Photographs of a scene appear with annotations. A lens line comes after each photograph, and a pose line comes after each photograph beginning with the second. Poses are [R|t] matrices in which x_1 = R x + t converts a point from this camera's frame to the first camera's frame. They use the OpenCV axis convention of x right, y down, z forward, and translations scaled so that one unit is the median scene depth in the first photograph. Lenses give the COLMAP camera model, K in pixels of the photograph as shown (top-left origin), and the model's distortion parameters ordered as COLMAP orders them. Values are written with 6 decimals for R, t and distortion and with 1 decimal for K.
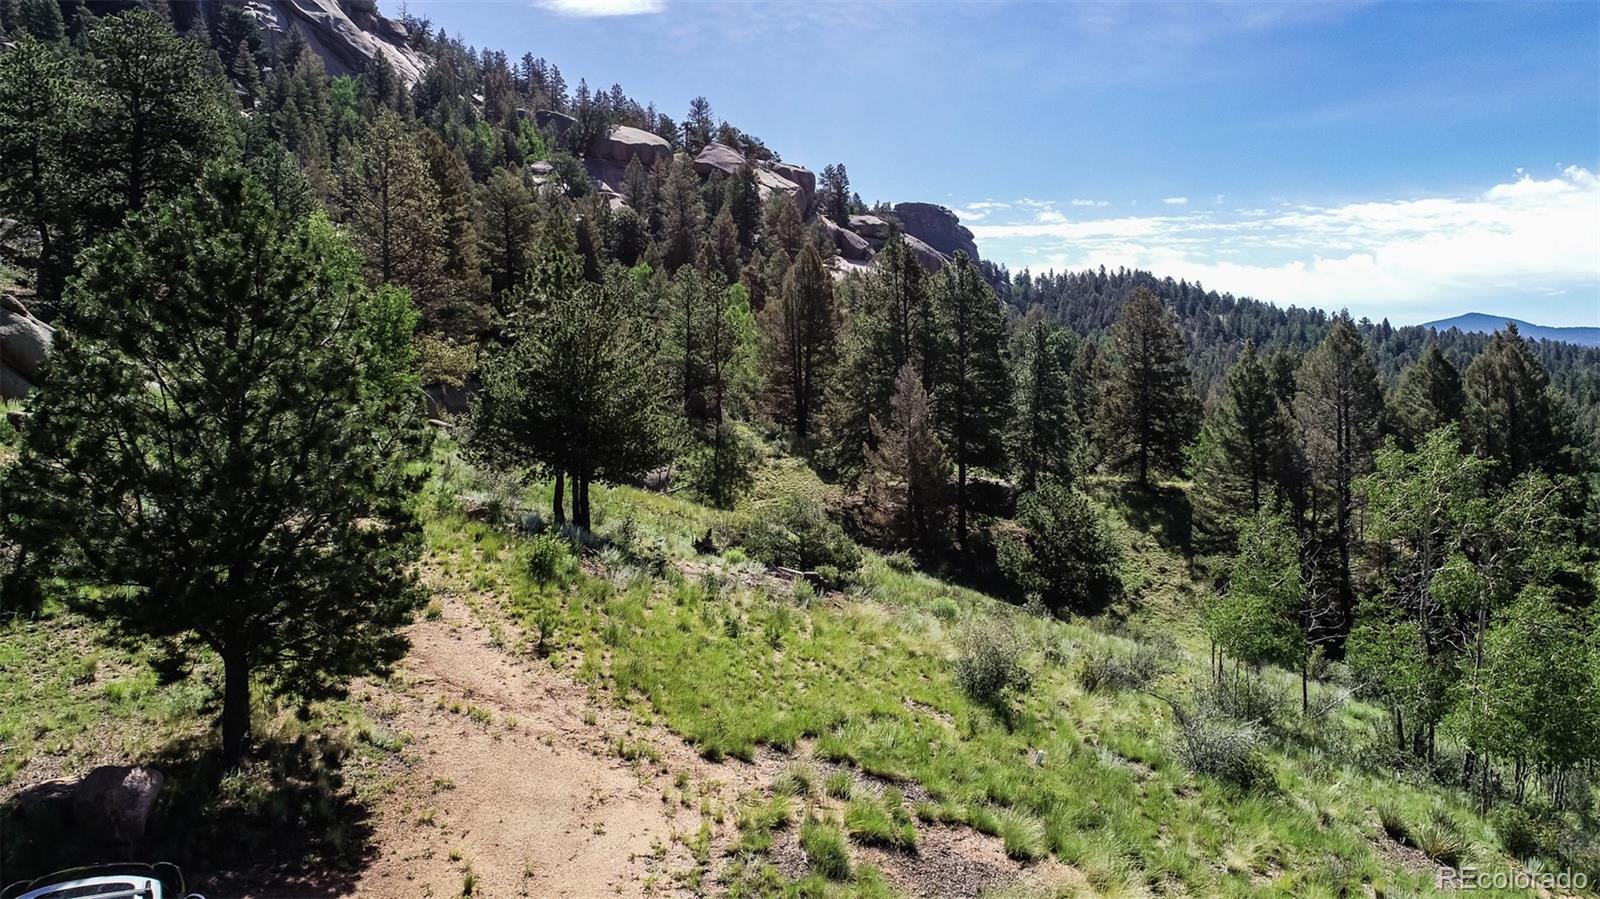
lens RADIAL K [[1138.6, 0, 756.3], [0, 1138.6, 384.4], [0, 0, 1]] dist [0.003071, -0.000905]
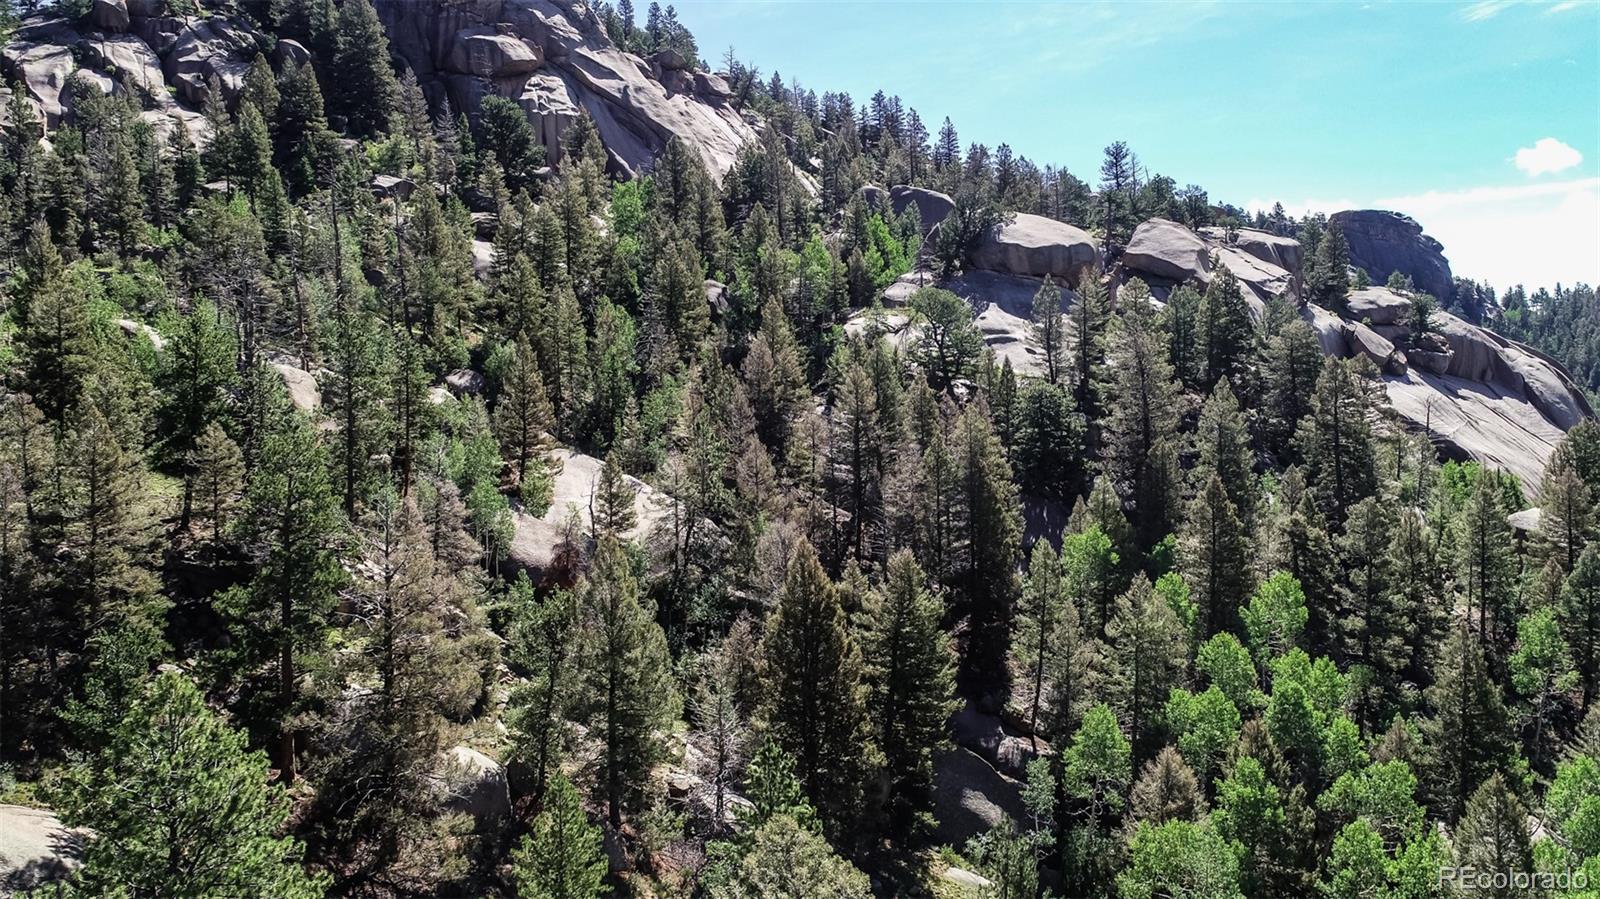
lens RADIAL K [[1138.6, 0, 756.3], [0, 1138.6, 384.4], [0, 0, 1]] dist [0.003071, -0.000905]
pose [[0.951878, -0.018549, -0.305915, -0.053439], [0.019188, 0.999815, -0.000919, -0.112977], [0.305876, -0.004995, 0.952058, 0.273917]]
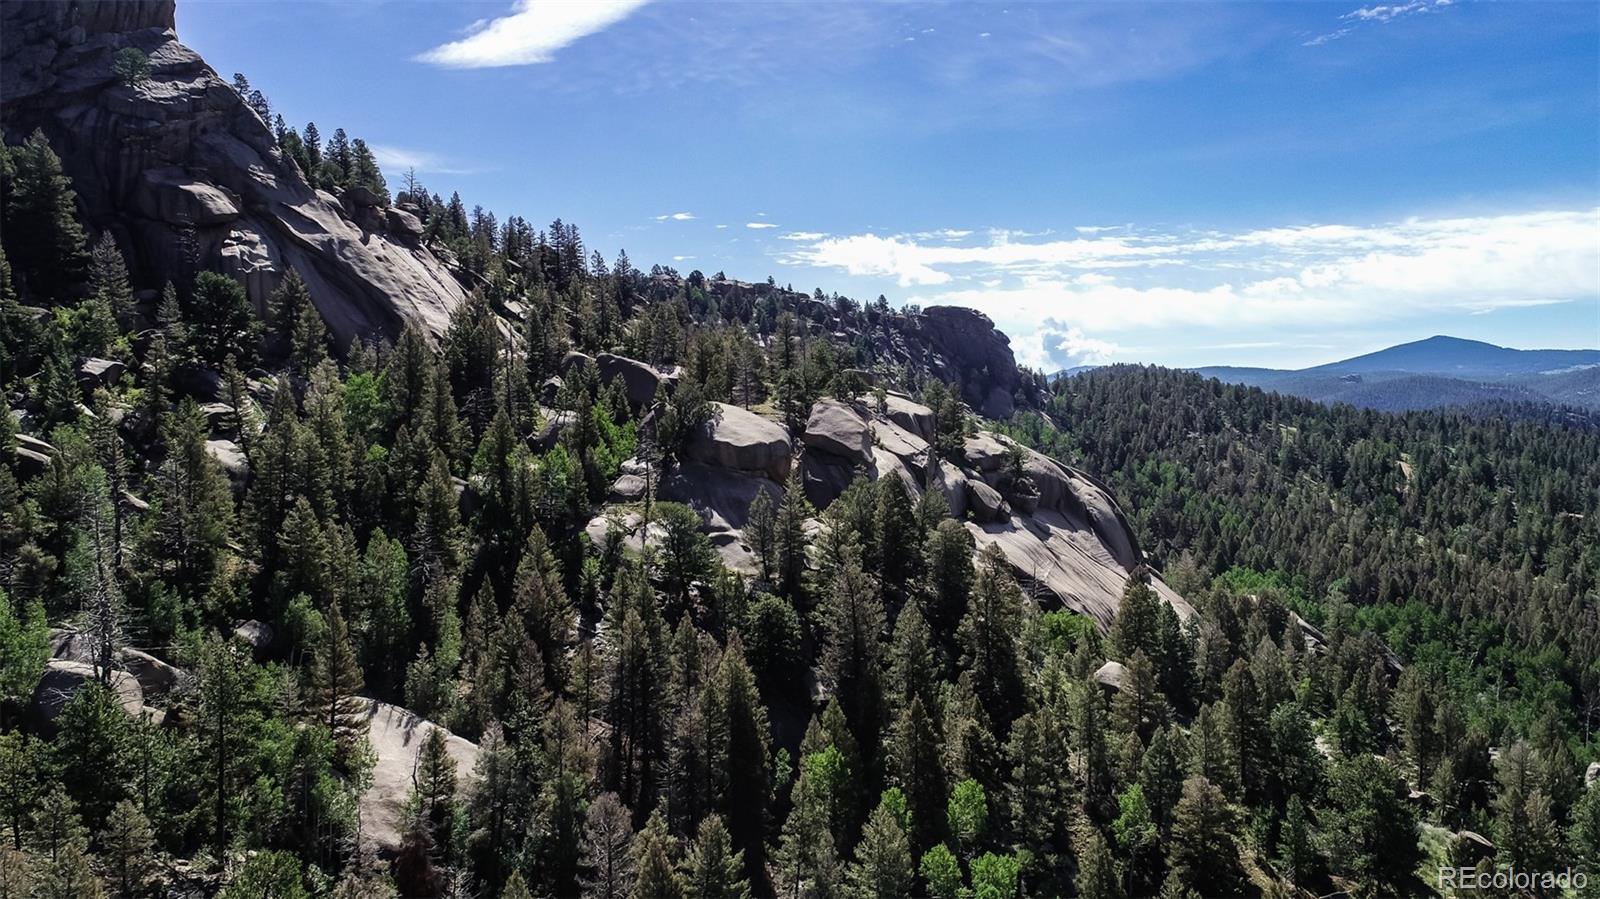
lens RADIAL K [[1138.6, 0, 756.3], [0, 1138.6, 384.4], [0, 0, 1]] dist [0.003071, -0.000905]
pose [[0.999583, -0.013563, 0.025512, -0.100461], [0.014116, 0.999667, -0.021596, -0.197549], [-0.025210, 0.021947, 0.999441, 0.200641]]
